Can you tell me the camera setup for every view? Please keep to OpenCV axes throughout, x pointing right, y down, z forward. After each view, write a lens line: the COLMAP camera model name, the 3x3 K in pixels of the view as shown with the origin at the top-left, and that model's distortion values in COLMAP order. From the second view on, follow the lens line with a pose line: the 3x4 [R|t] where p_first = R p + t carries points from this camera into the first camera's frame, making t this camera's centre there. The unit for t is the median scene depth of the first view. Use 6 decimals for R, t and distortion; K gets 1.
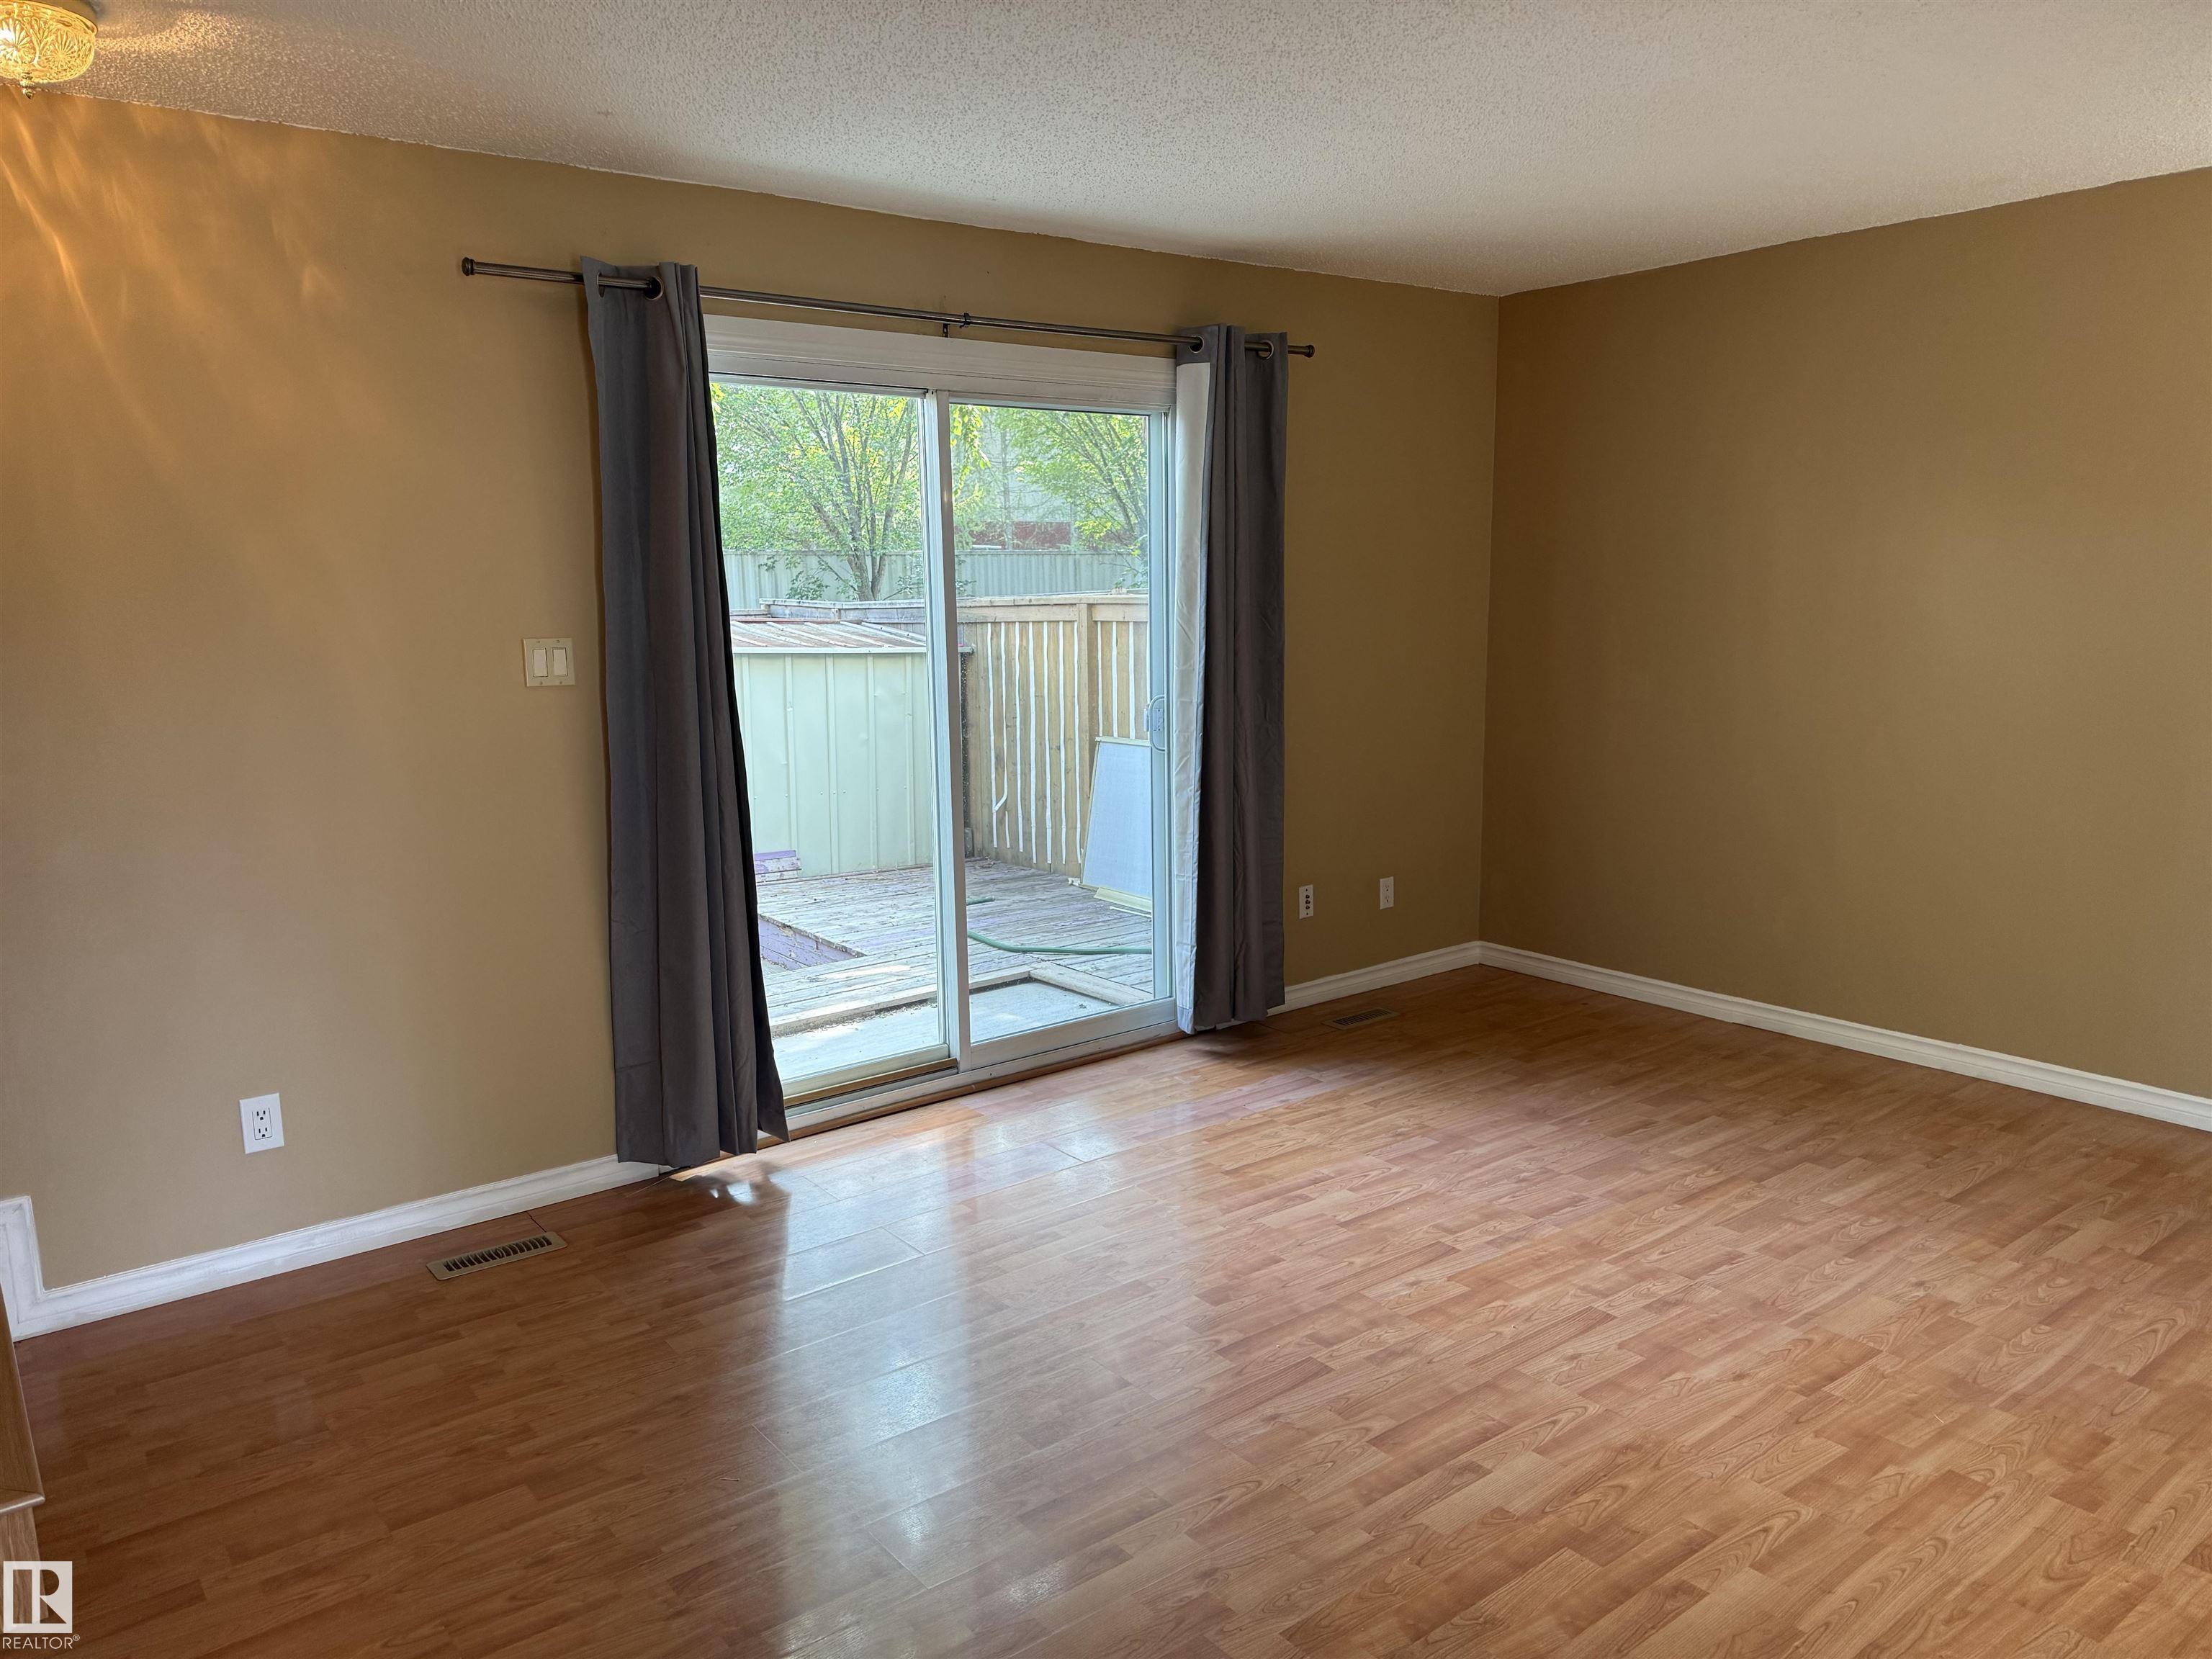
lens RADIAL K [[1591.4, 0, 1091.1], [0, 1591.4, 829.4], [0, 0, 1]] dist [0.072444, -0.075380]
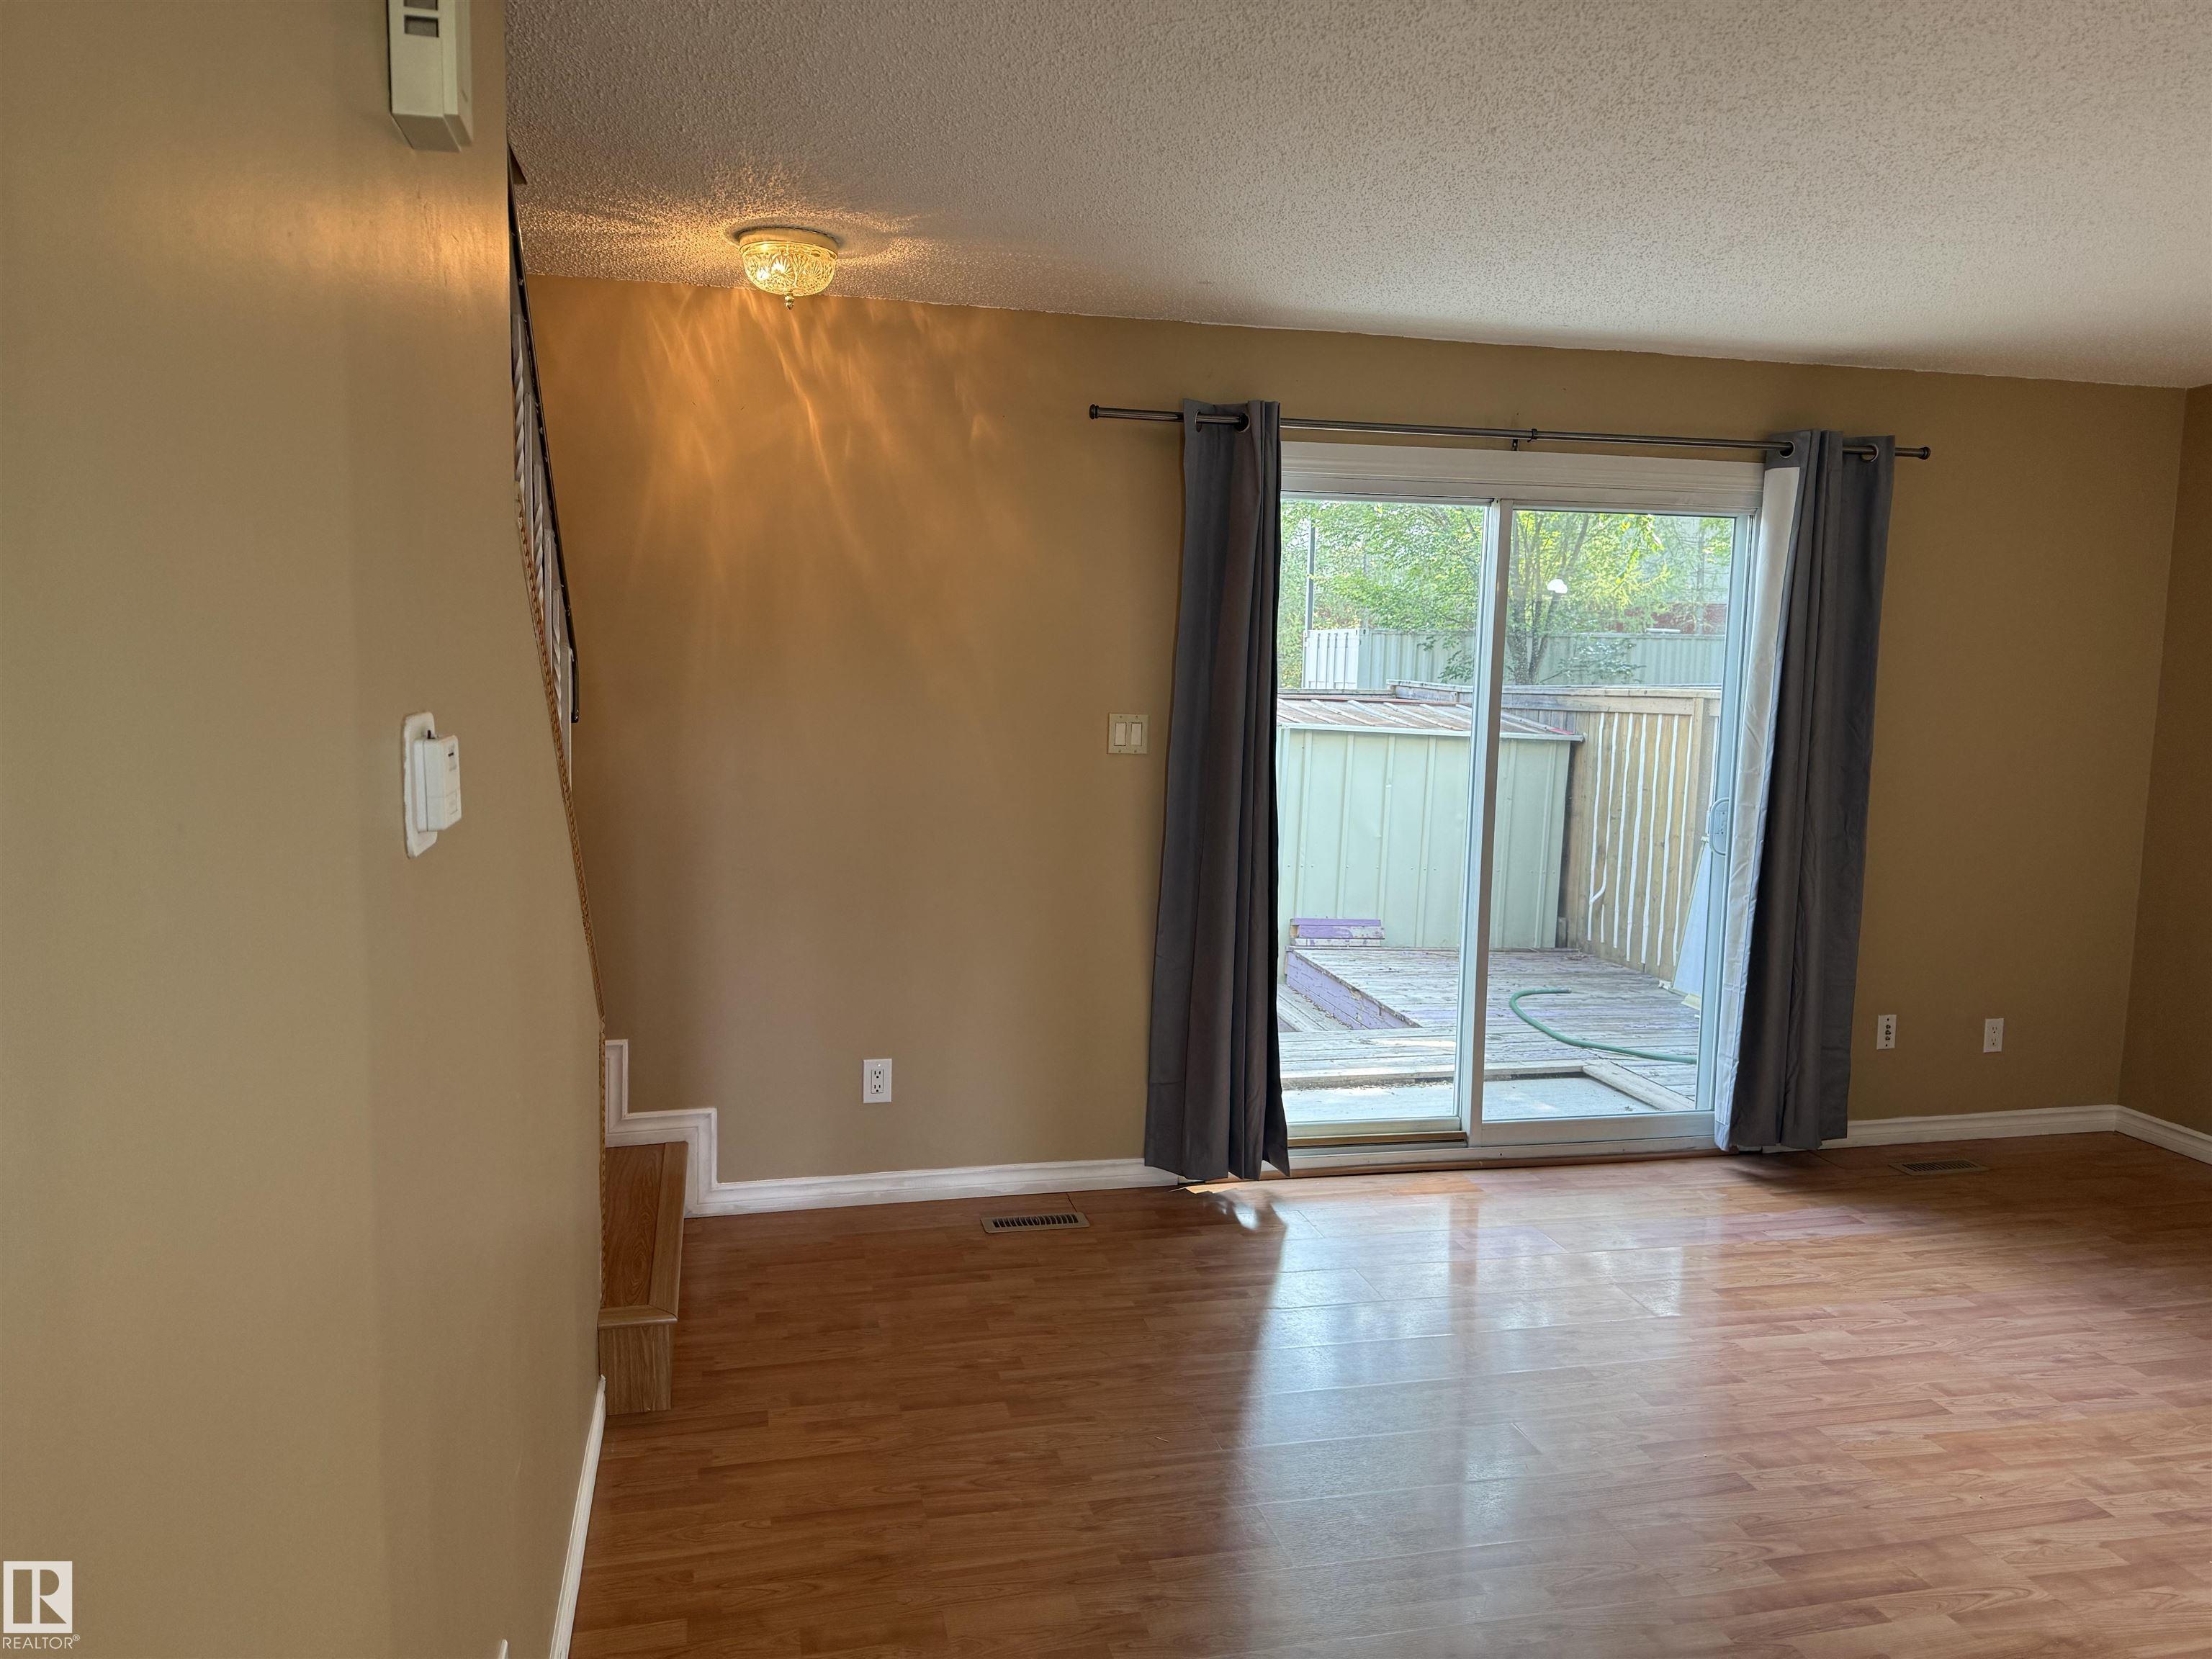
lens RADIAL K [[1591.4, 0, 1063.9], [0, 1591.4, 820.4], [0, 0, 1]] dist [0.072444, -0.075380]
pose [[0.906518, 0.082637, -0.414001, 0.108087], [-0.103689, 0.994199, -0.028595, -0.000908], [0.409236, 0.068849, 0.909827, -0.083341]]
